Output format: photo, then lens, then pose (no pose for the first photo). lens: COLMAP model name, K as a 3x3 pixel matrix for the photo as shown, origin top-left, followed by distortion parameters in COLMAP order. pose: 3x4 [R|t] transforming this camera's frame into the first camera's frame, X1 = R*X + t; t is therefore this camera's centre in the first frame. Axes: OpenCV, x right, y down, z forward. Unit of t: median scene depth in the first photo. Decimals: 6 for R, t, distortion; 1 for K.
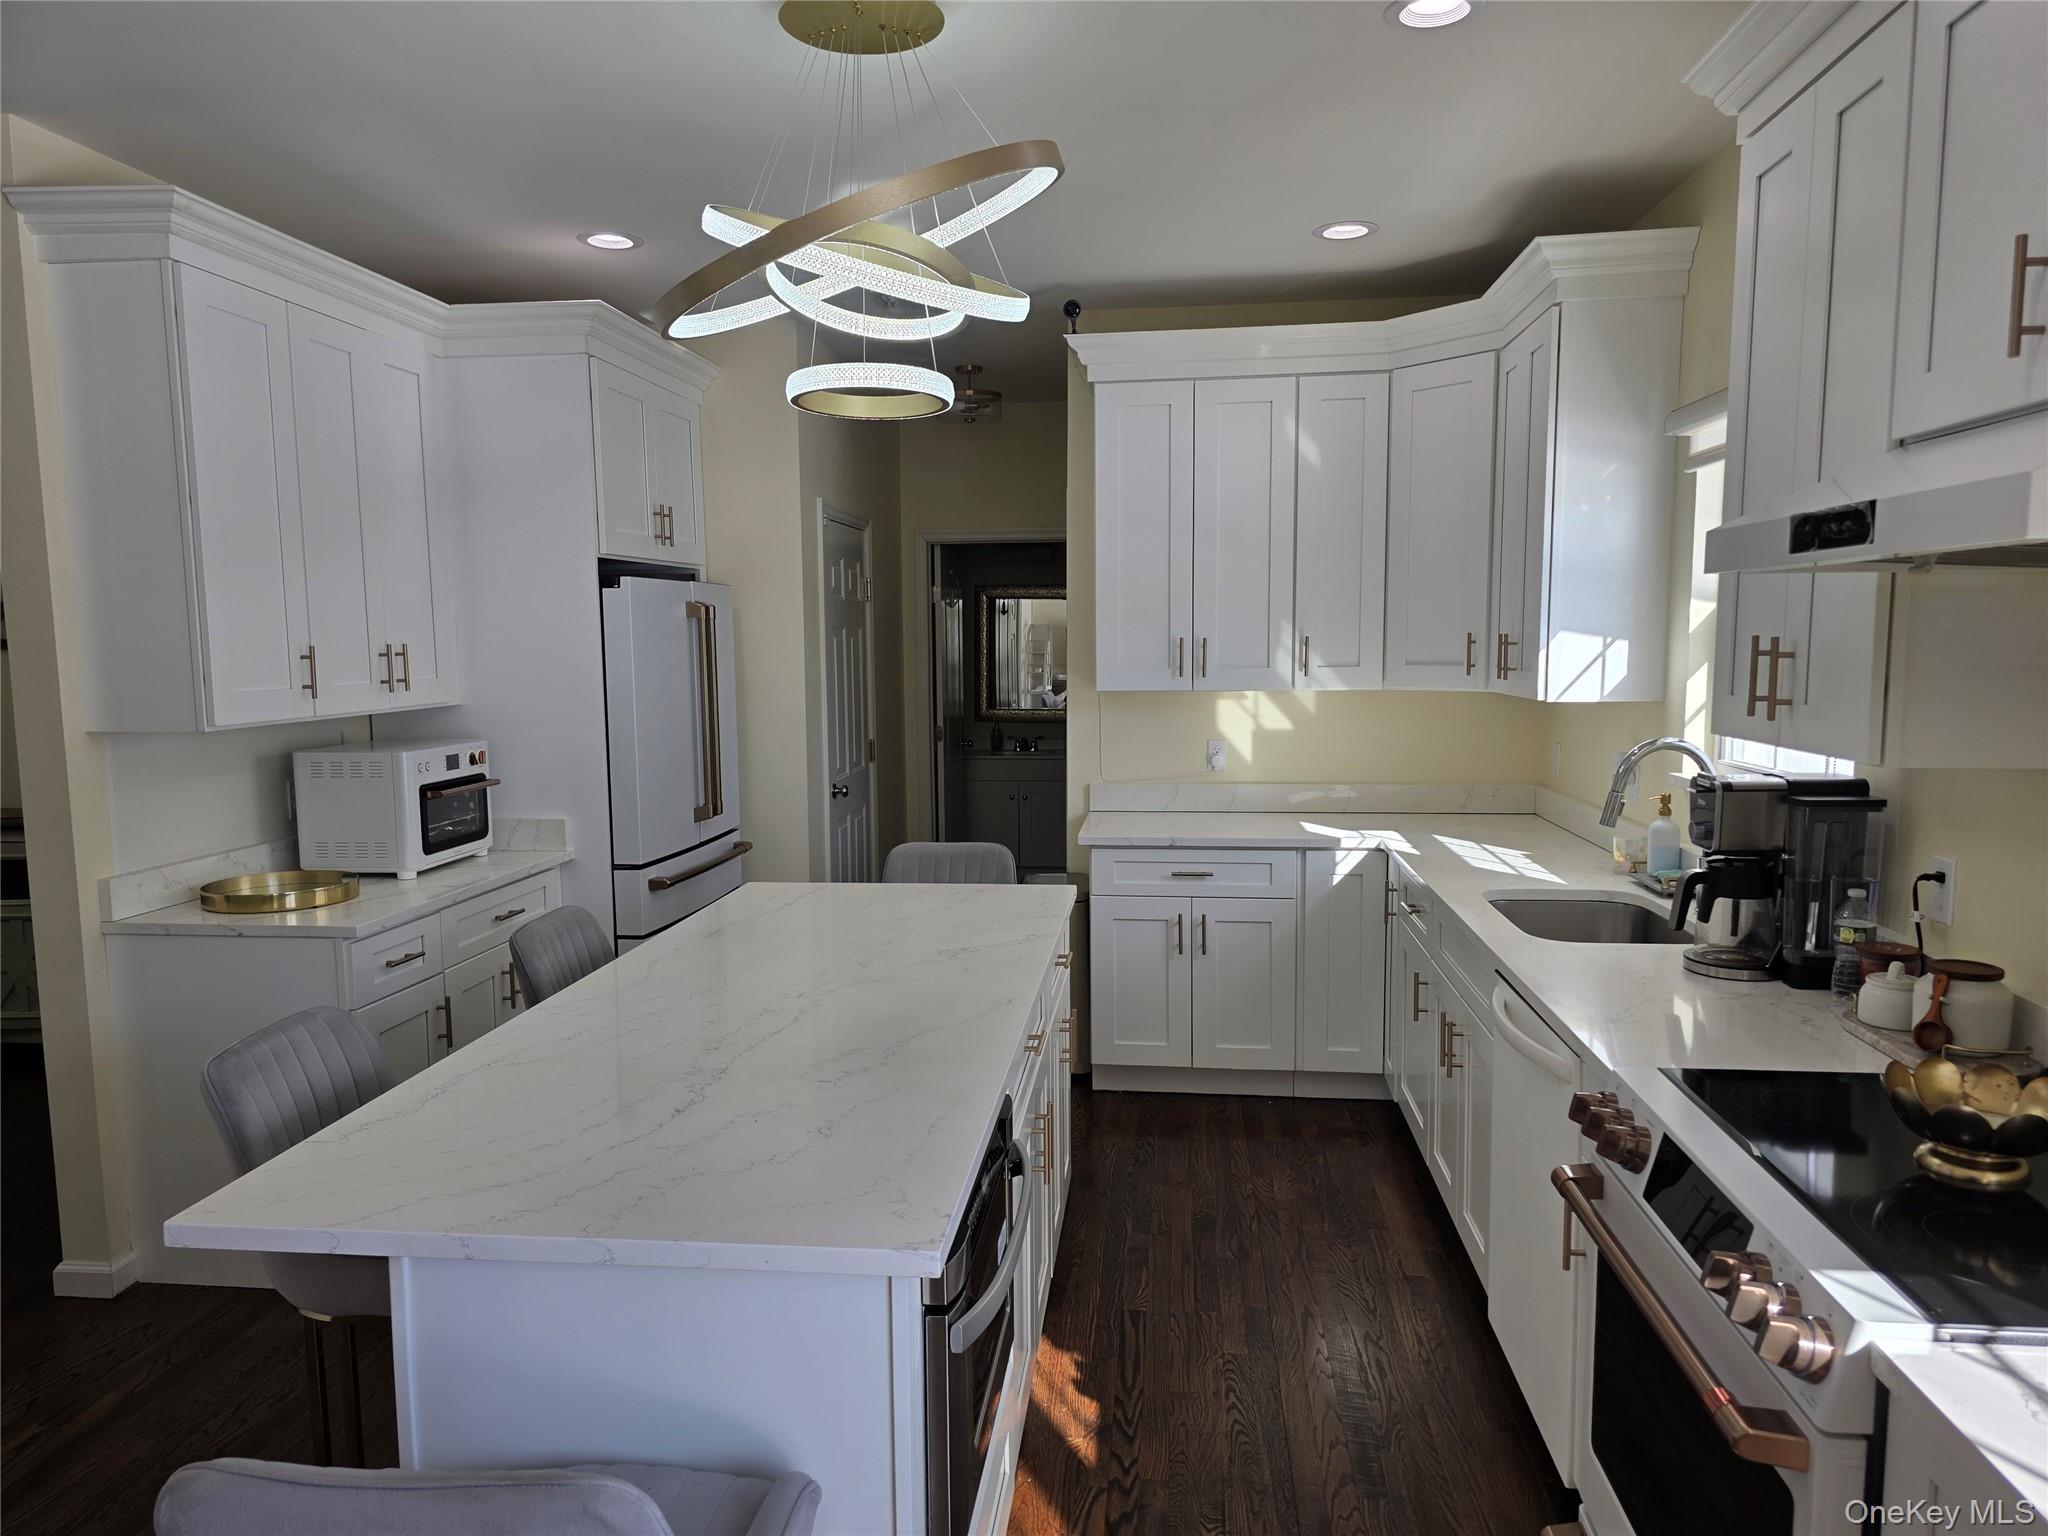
lens RADIAL K [[1366.7, 0, 1025.6], [0, 1366.7, 779.6], [0, 0, 1]] dist [0.033725, -0.011603]
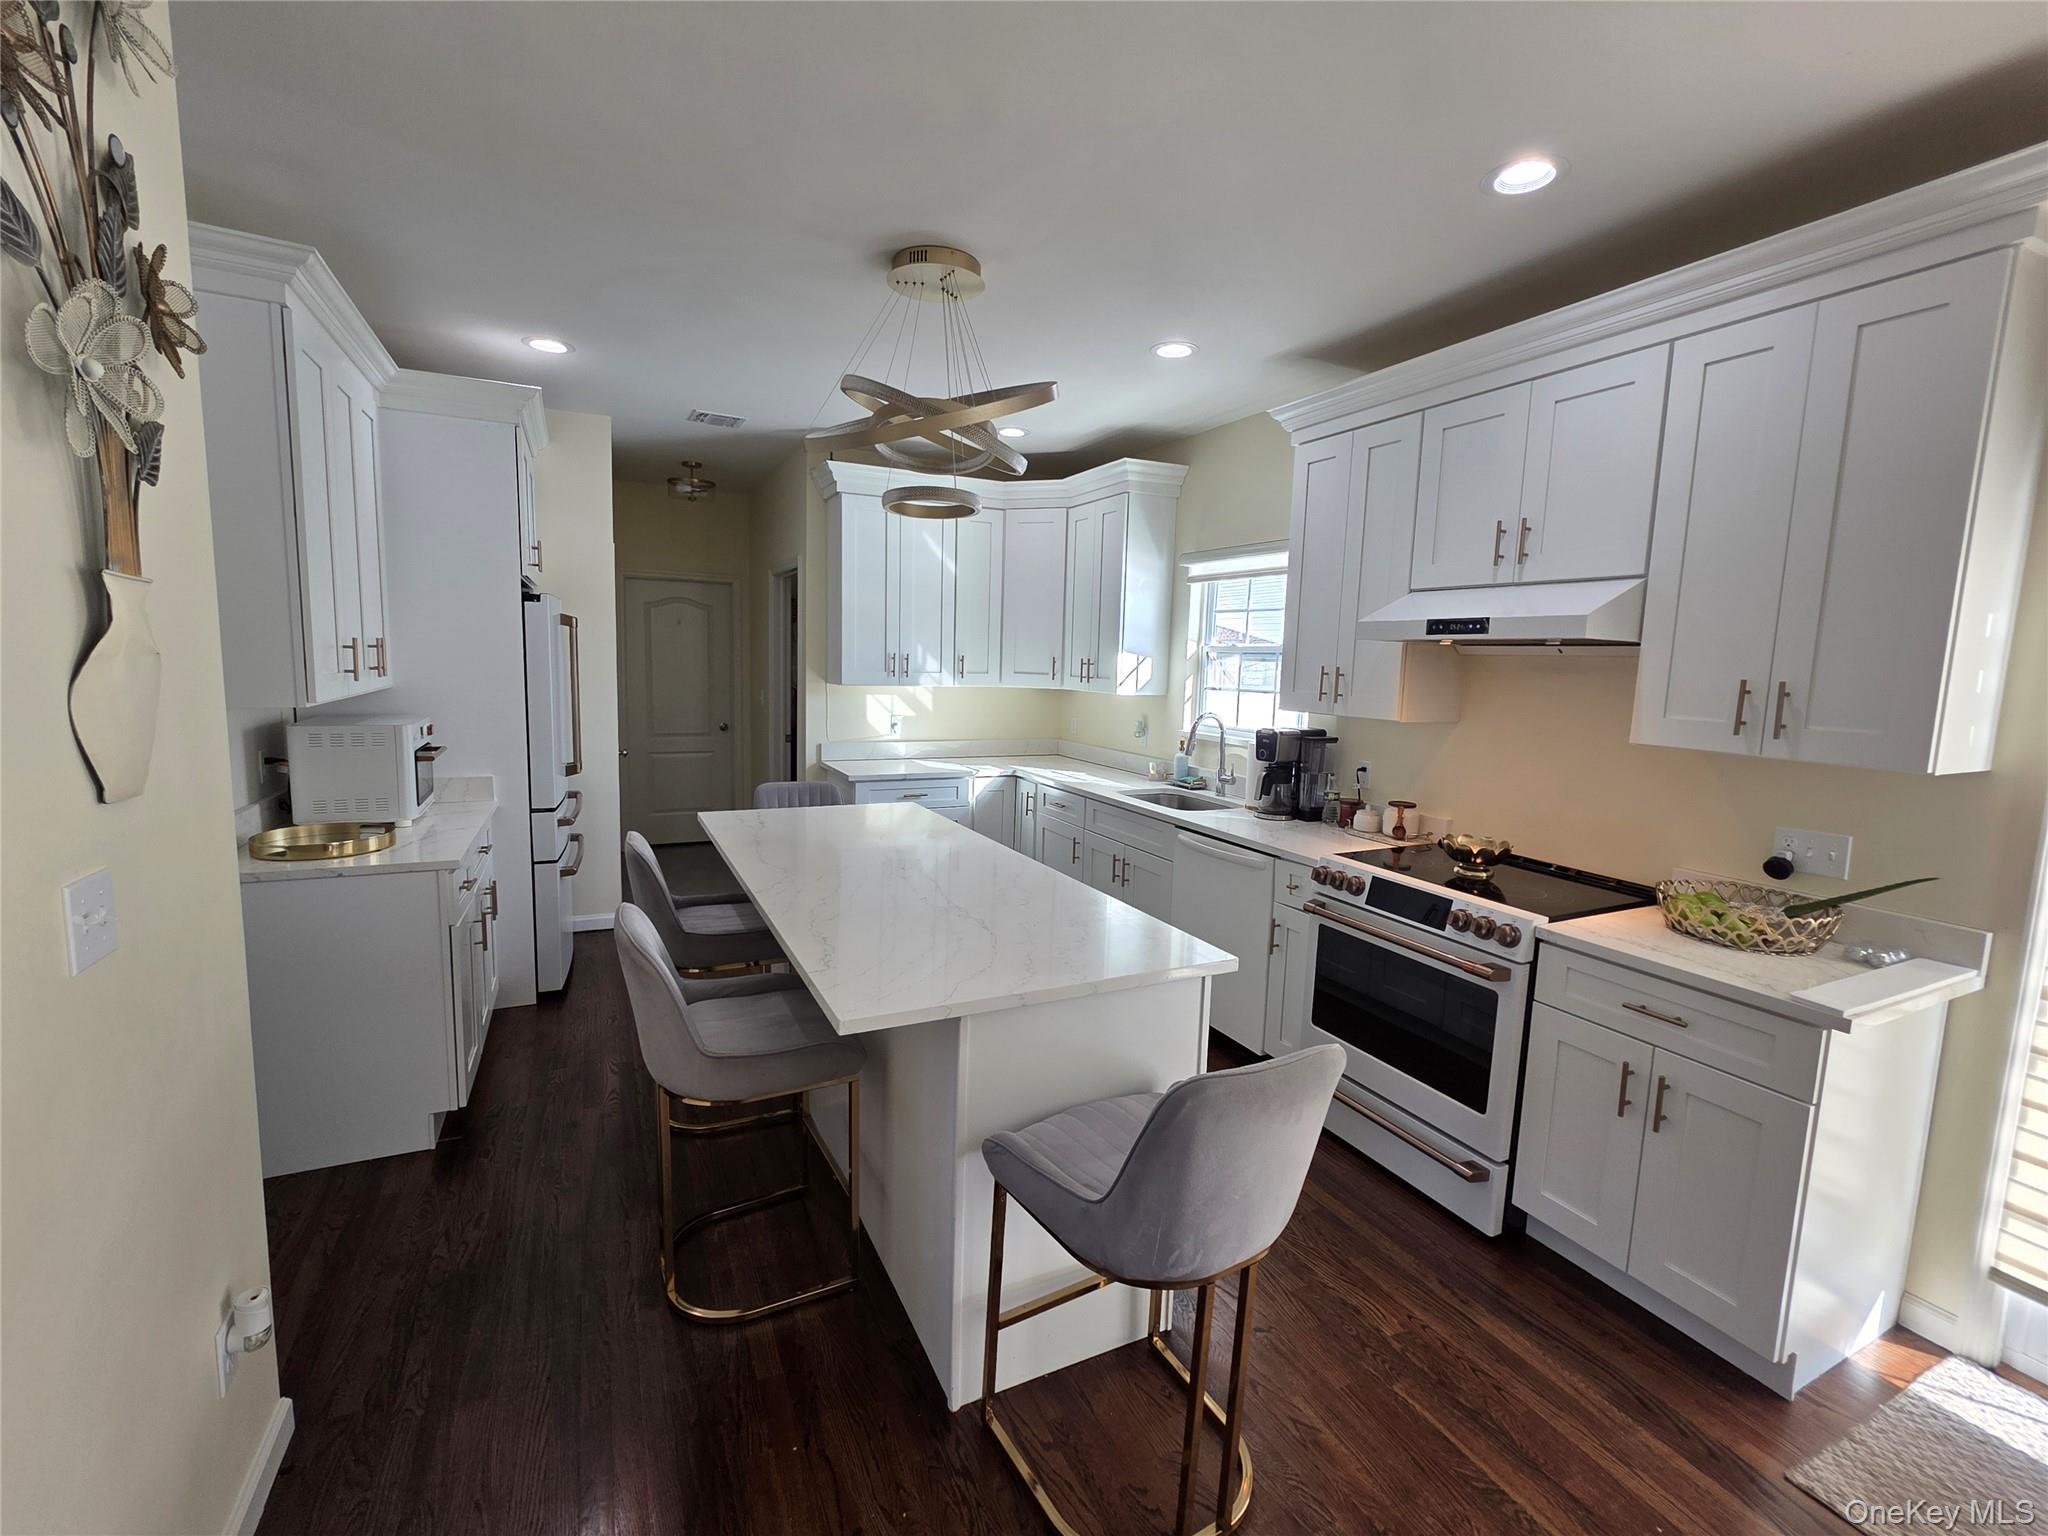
lens RADIAL K [[875.5, 0, 1010.8], [0, 875.5, 756.4], [0, 0, 1]] dist [0.002701, 0.000358]
pose [[0.842923, -0.027444, 0.537334, -0.412599], [0.020084, 0.999607, 0.019549, 0.003828], [-0.537659, -0.005686, 0.843143, 0.031223]]
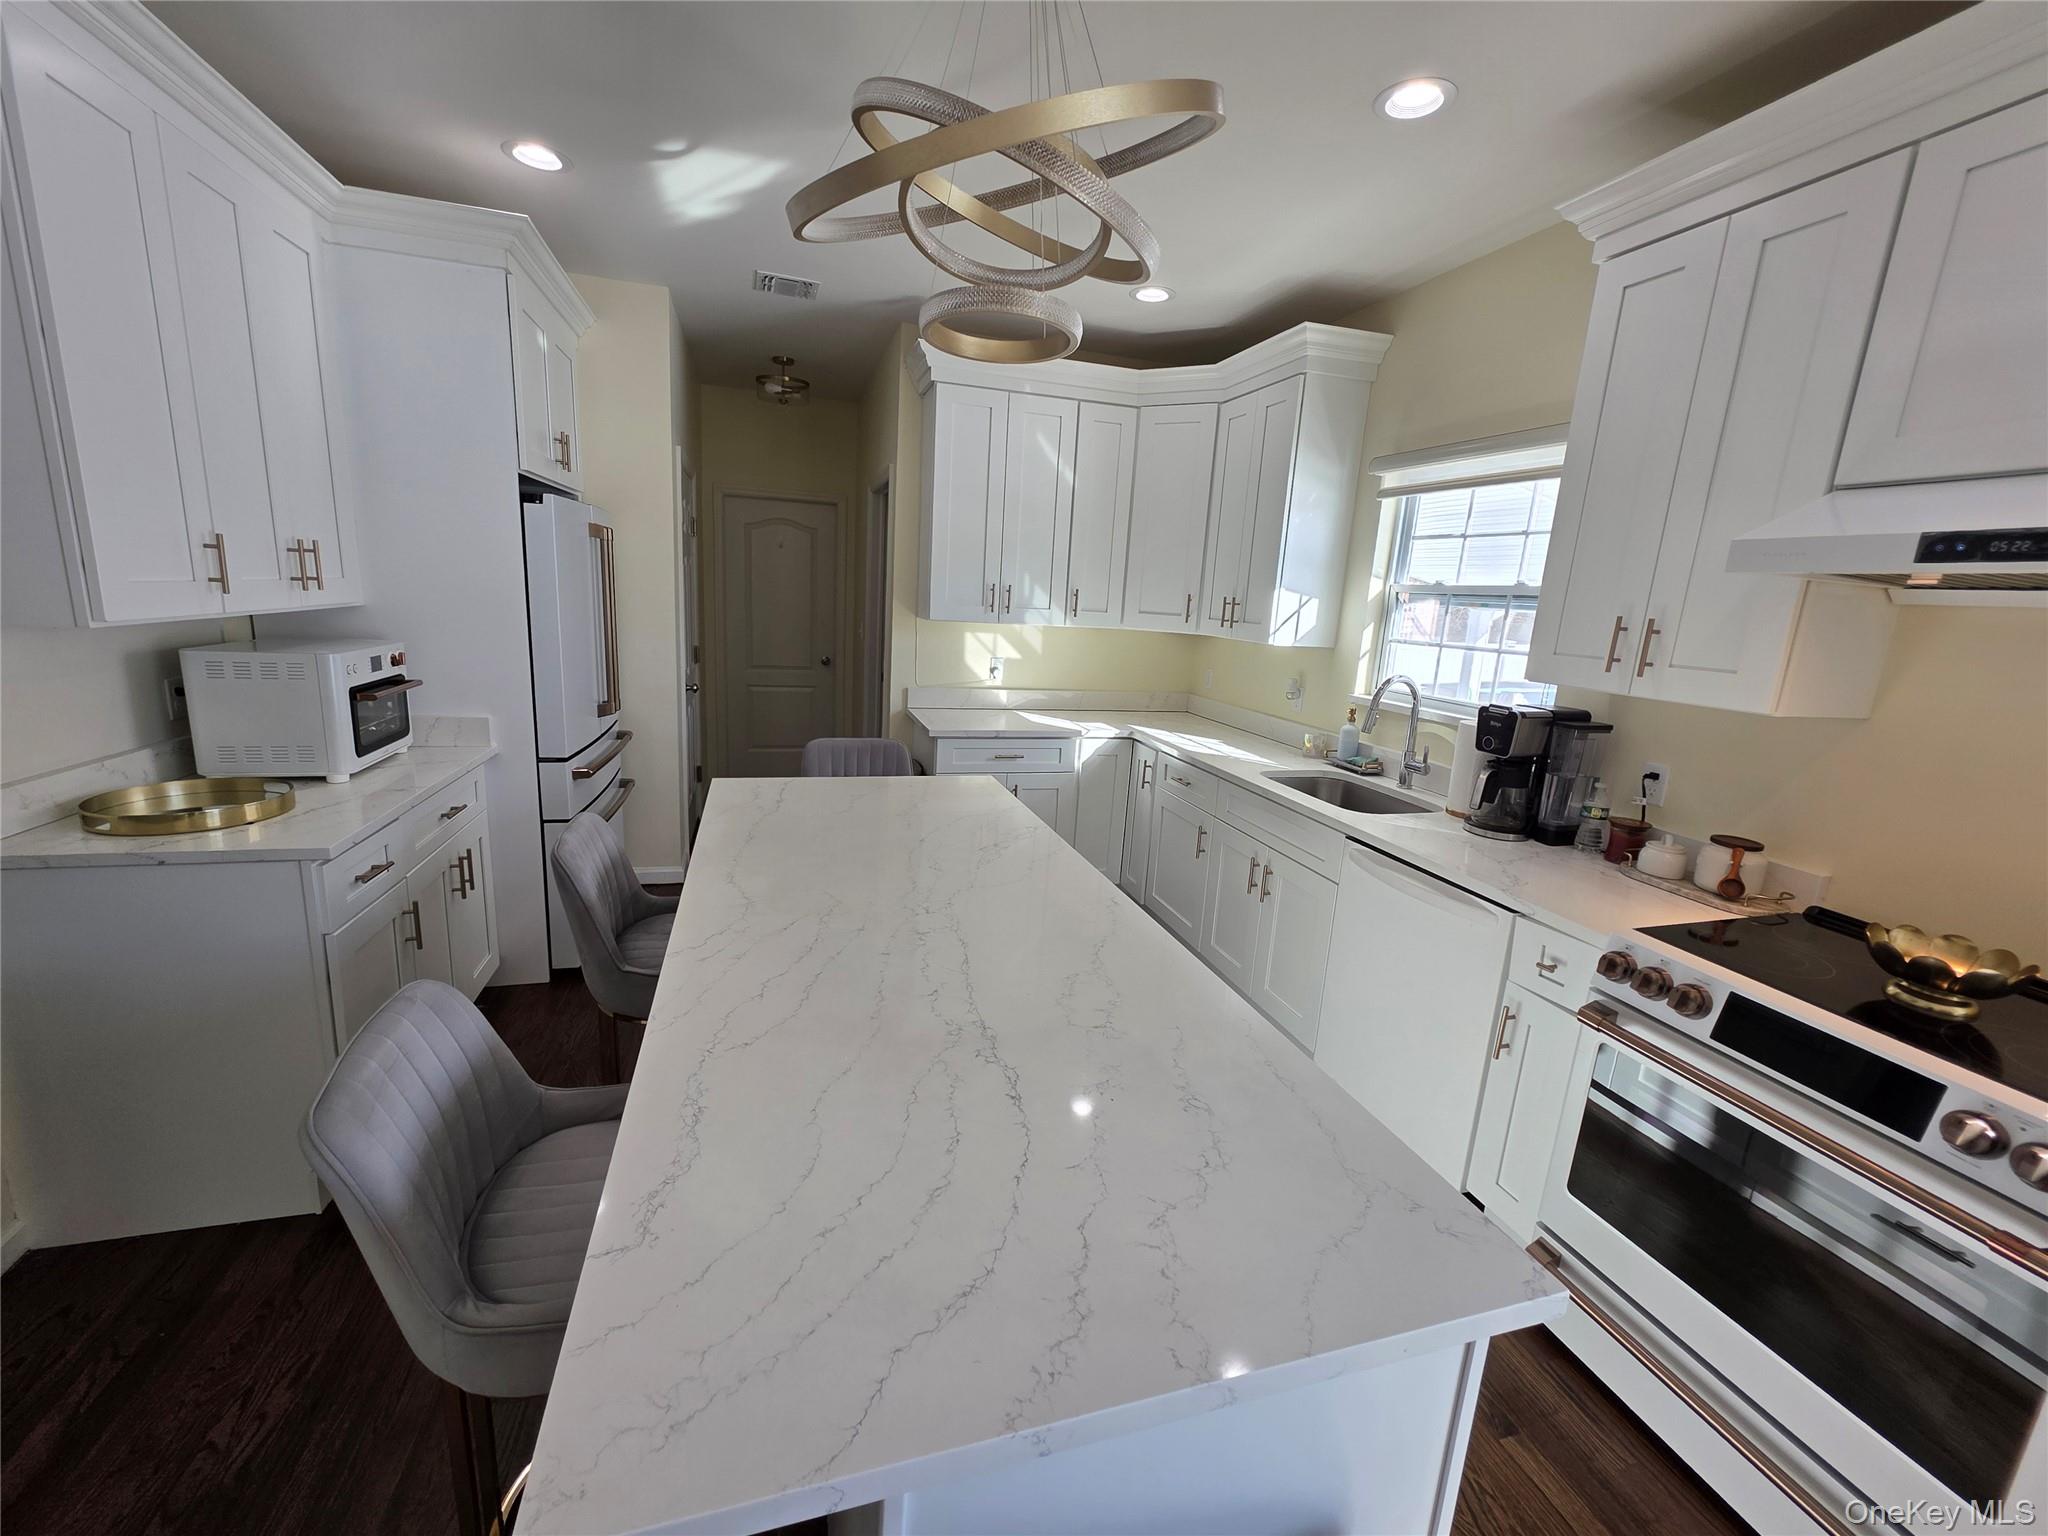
lens RADIAL K [[813.9, 0, 1013.9], [0, 813.9, 753.7], [0, 0, 1]] dist [0.000541, 0.001071]
pose [[0.917636, -0.017052, 0.397057, -0.236209], [-0.024146, 0.994841, 0.098528, -0.017999], [-0.396689, -0.100000, 0.912490, 0.273263]]
